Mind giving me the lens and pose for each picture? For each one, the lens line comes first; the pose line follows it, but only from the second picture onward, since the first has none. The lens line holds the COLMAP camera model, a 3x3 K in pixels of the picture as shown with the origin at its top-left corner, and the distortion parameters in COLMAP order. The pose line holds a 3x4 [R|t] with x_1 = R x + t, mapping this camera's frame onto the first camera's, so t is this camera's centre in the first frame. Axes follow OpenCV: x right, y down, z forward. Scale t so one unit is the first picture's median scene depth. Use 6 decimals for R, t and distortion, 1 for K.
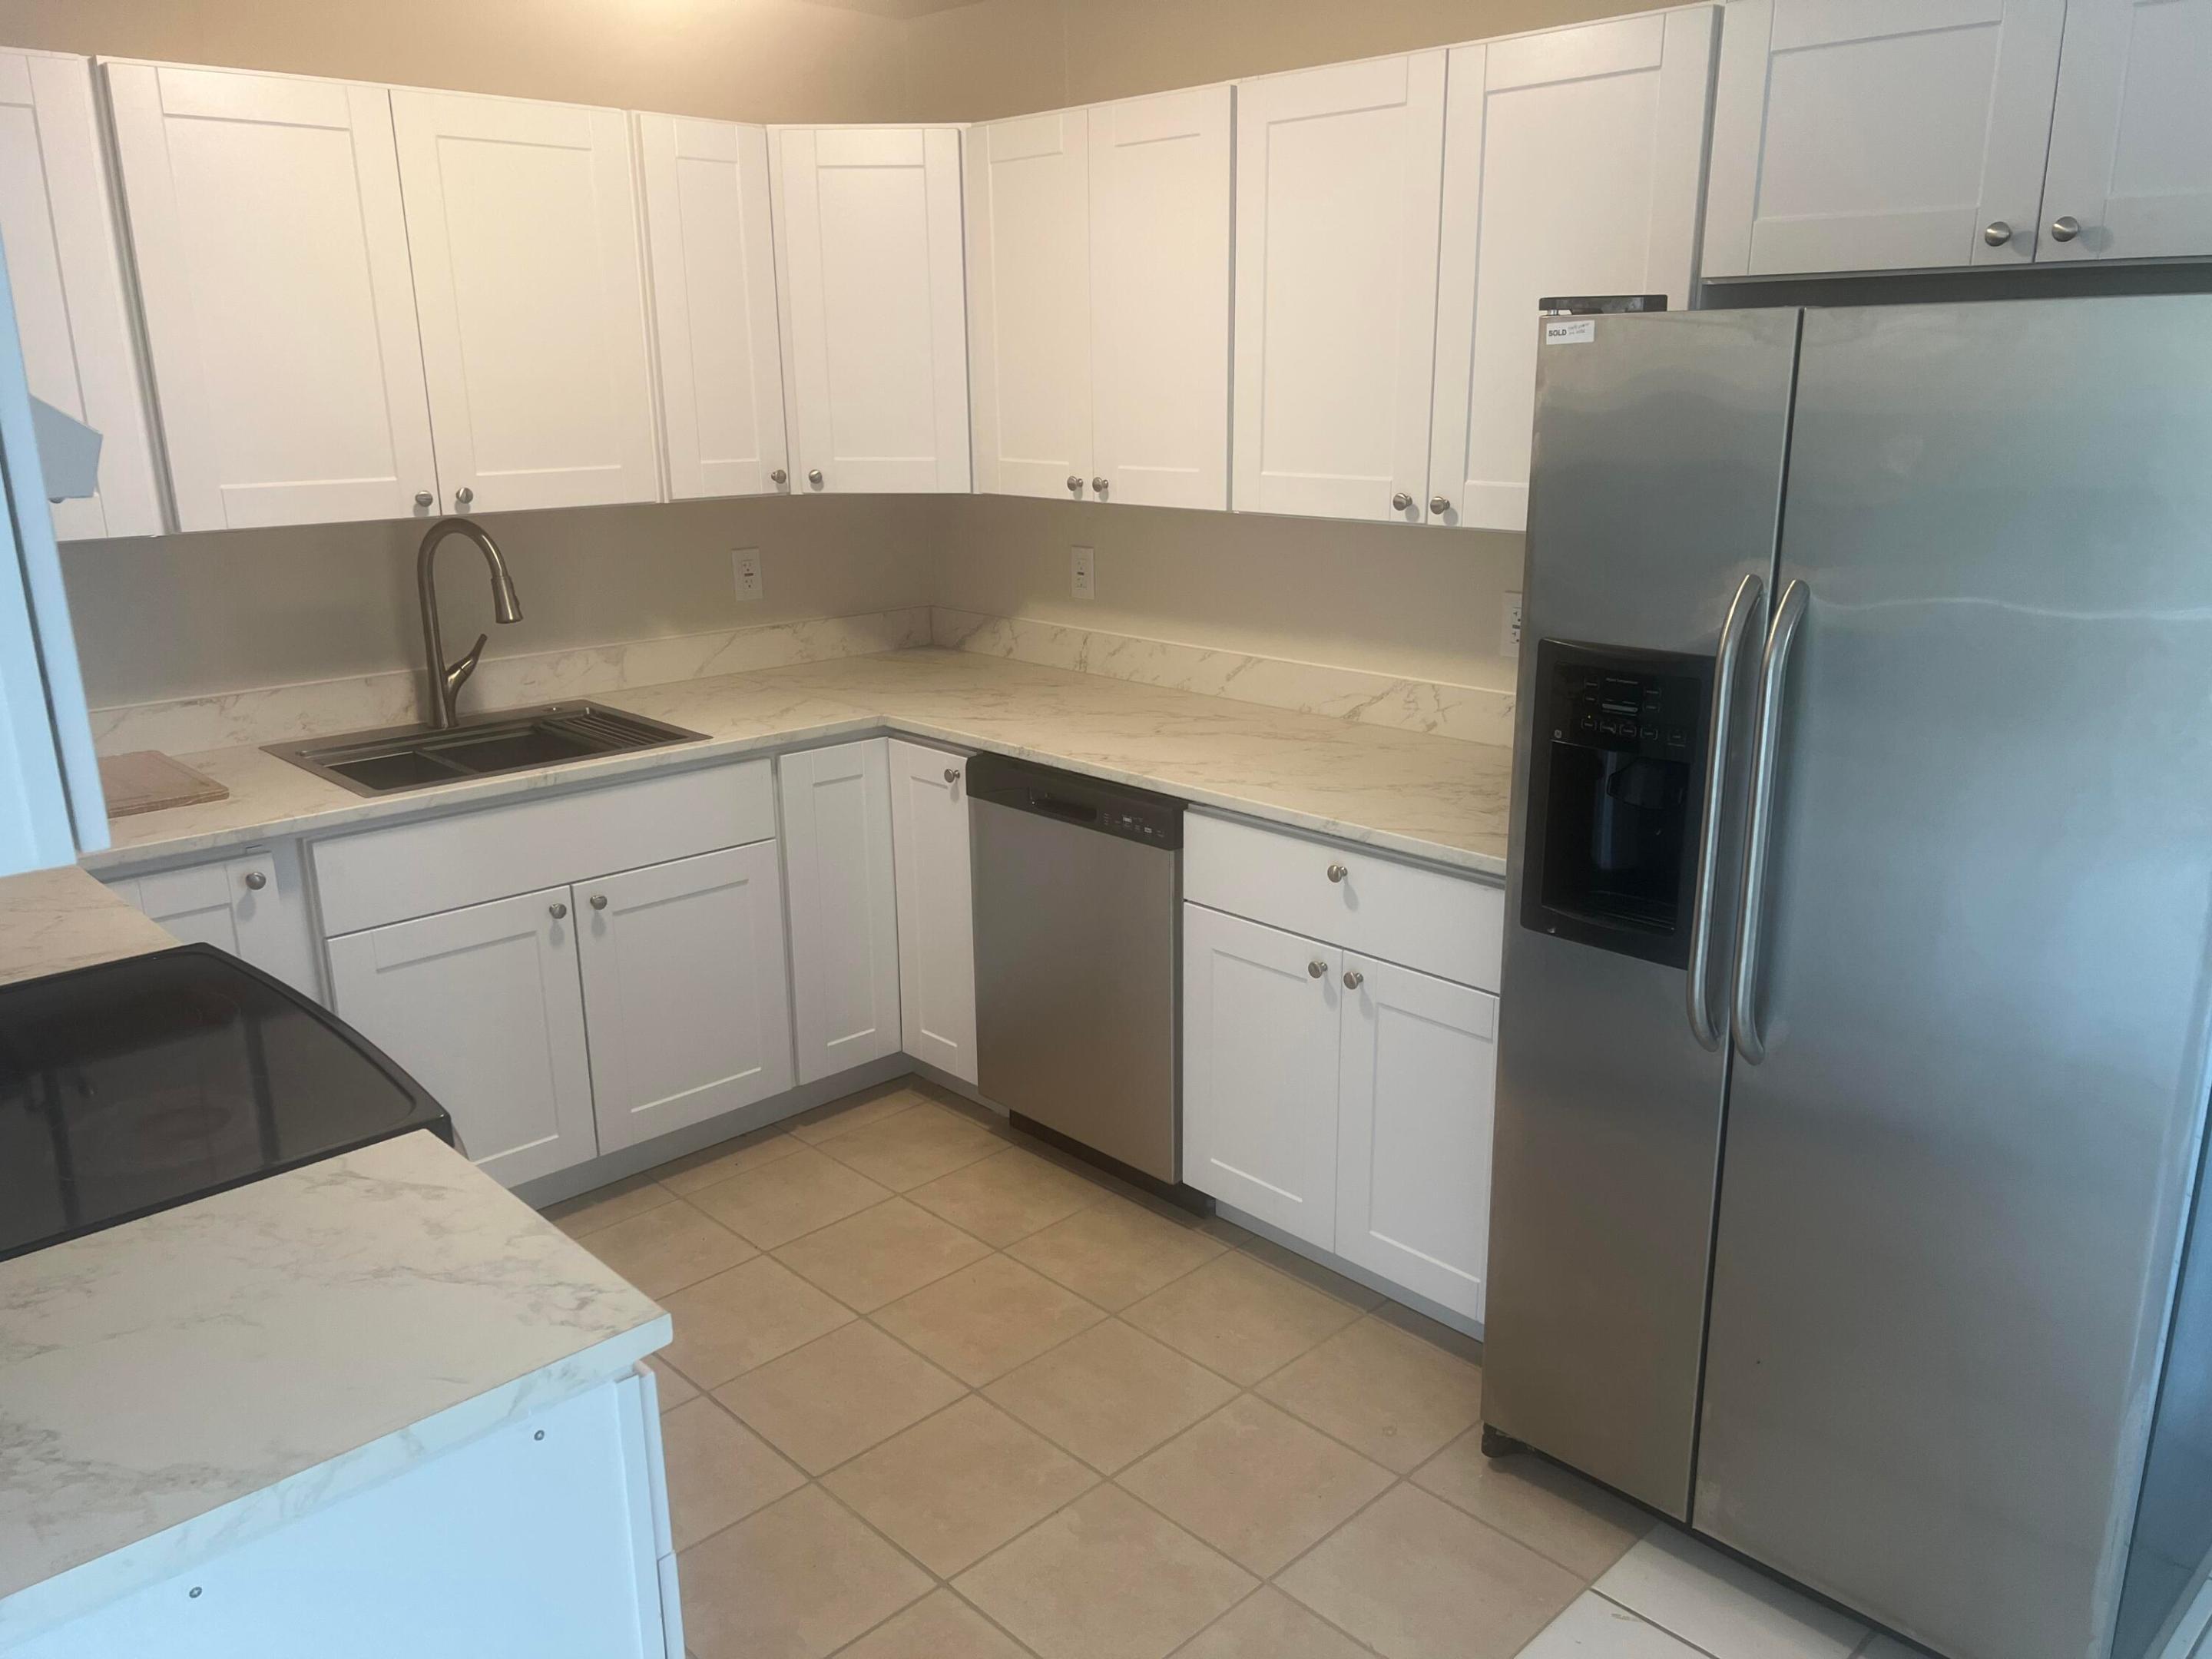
lens RADIAL K [[1695.0, 0, 1112.7], [0, 1695.0, 840.9], [0, 0, 1]] dist [0.051044, -0.001853]
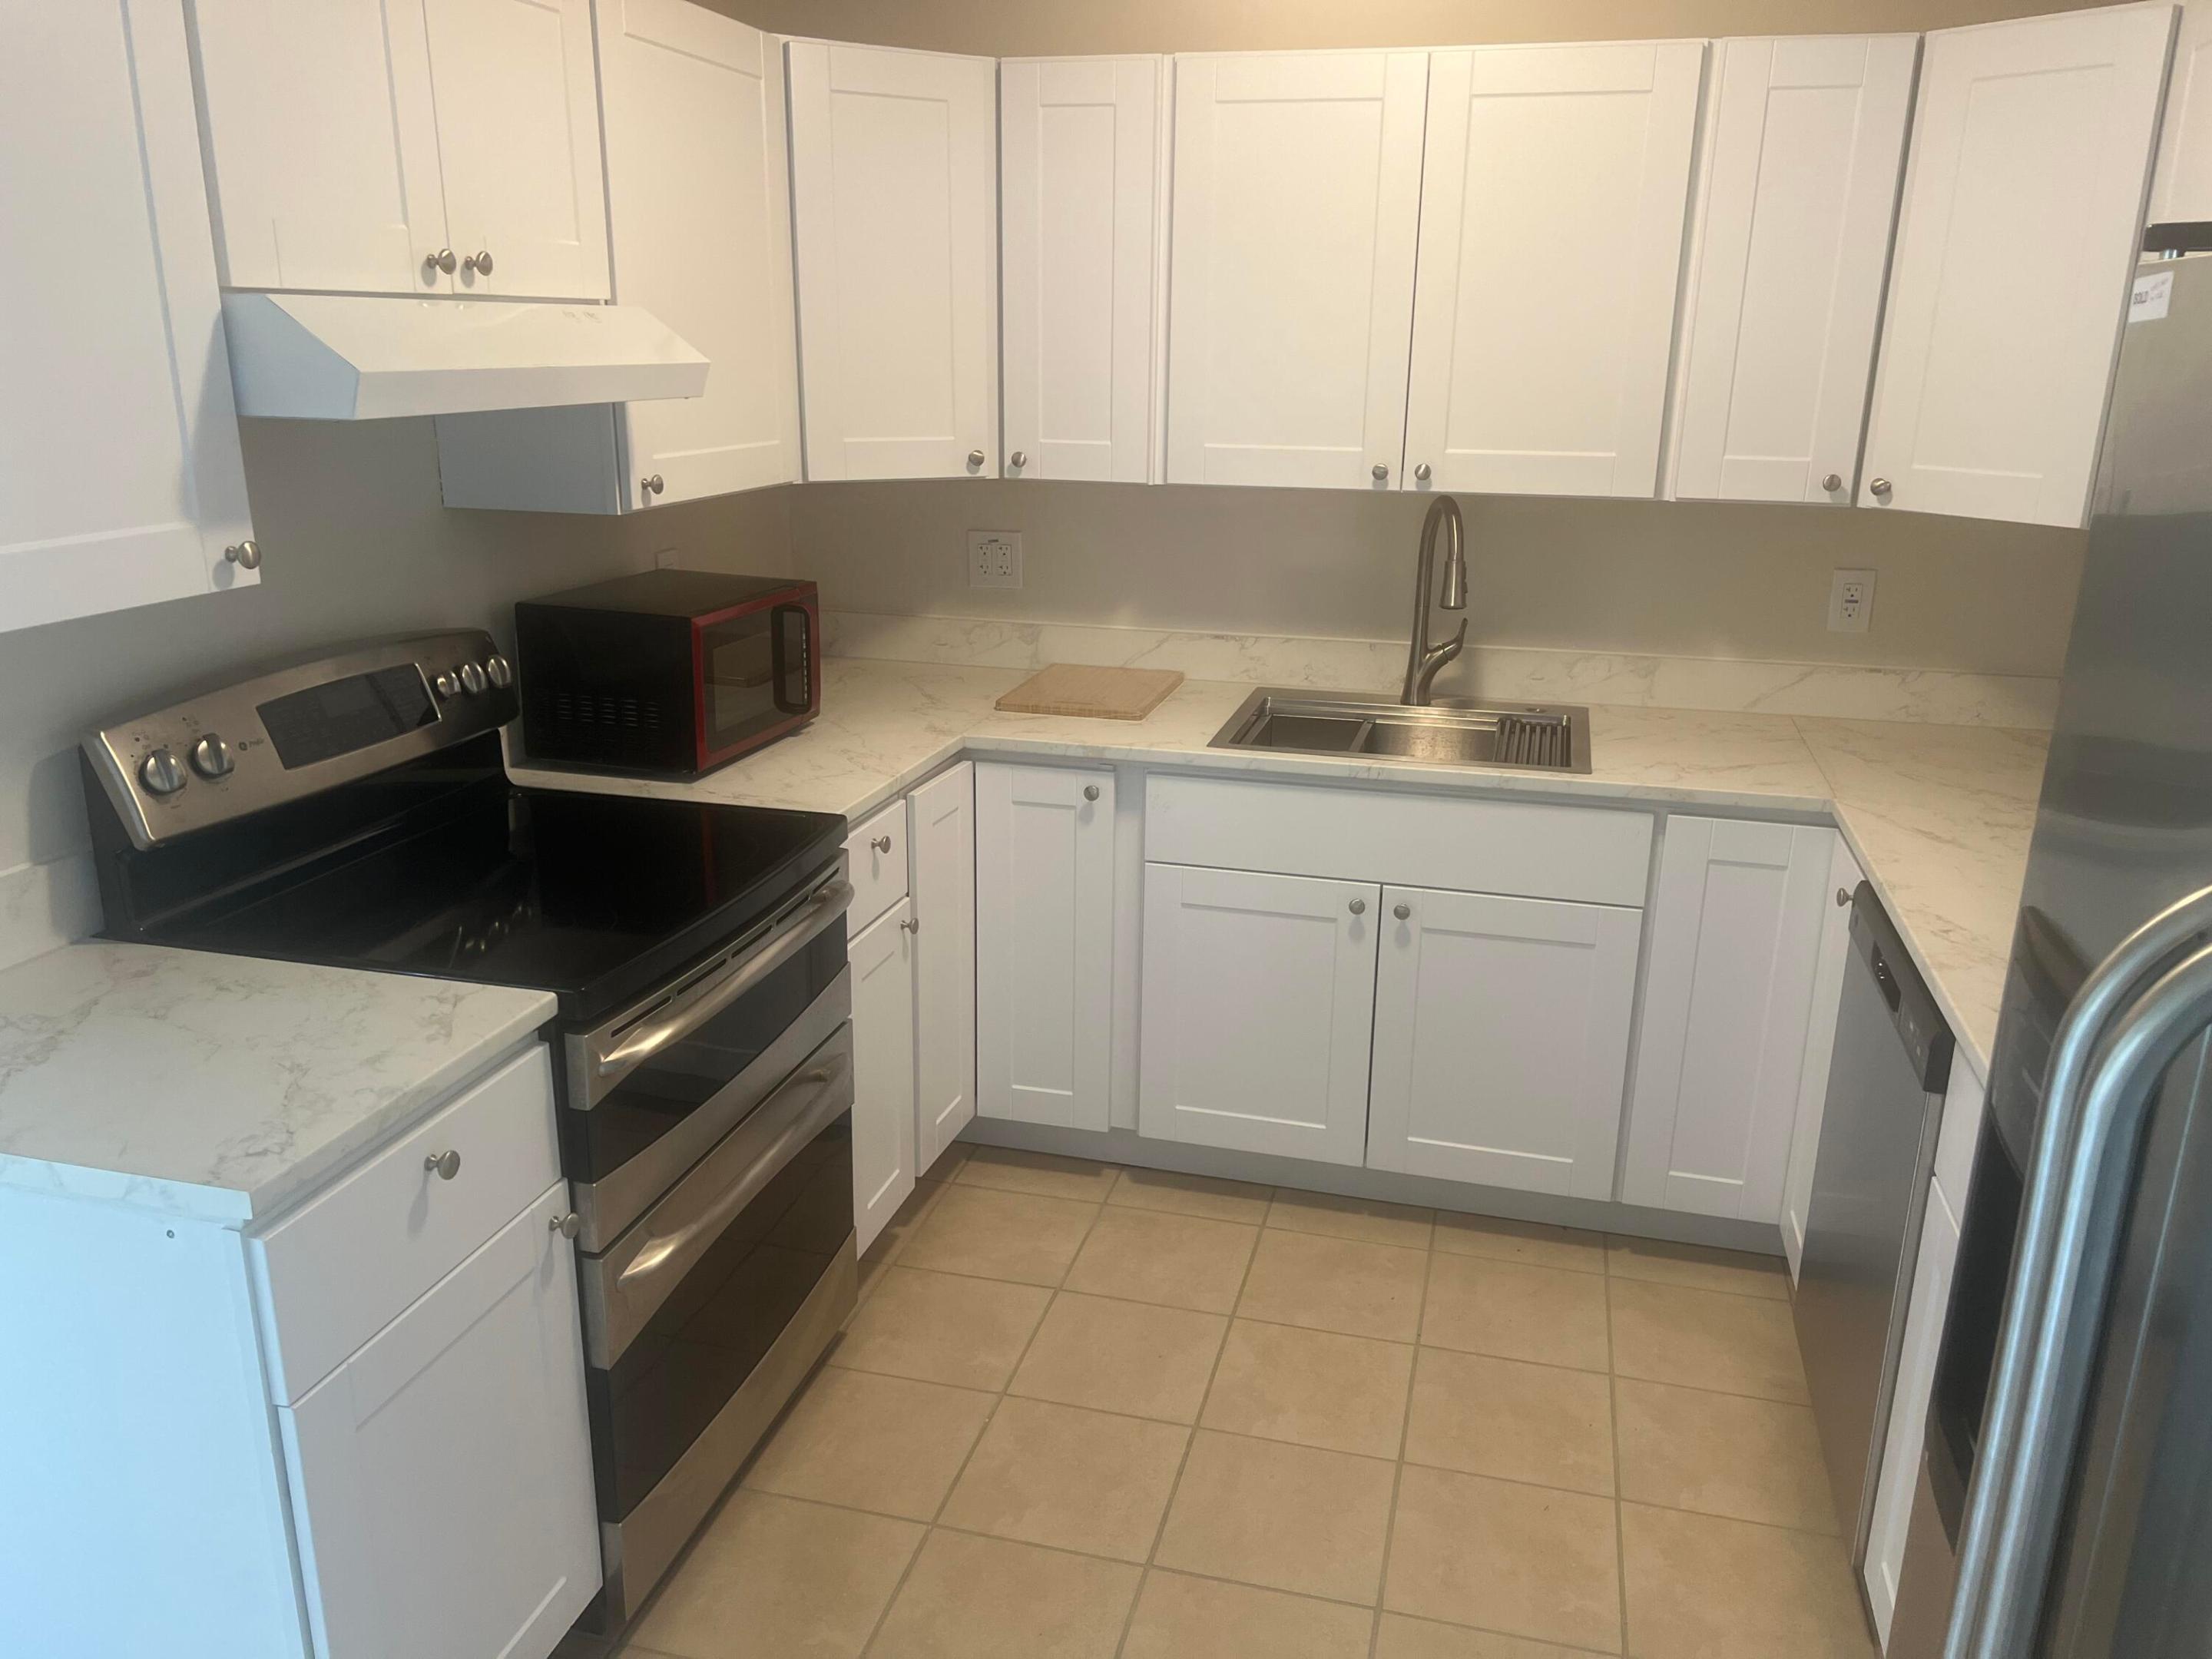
lens RADIAL K [[1674.4, 0, 1106.0], [0, 1674.4, 829.5], [0, 0, 1]] dist [0.062880, -0.057391]
pose [[0.517556, 0.258643, -0.815622, 0.356169], [-0.250123, 0.957316, 0.144860, -0.100464], [0.818275, 0.129033, 0.560157, 0.341462]]
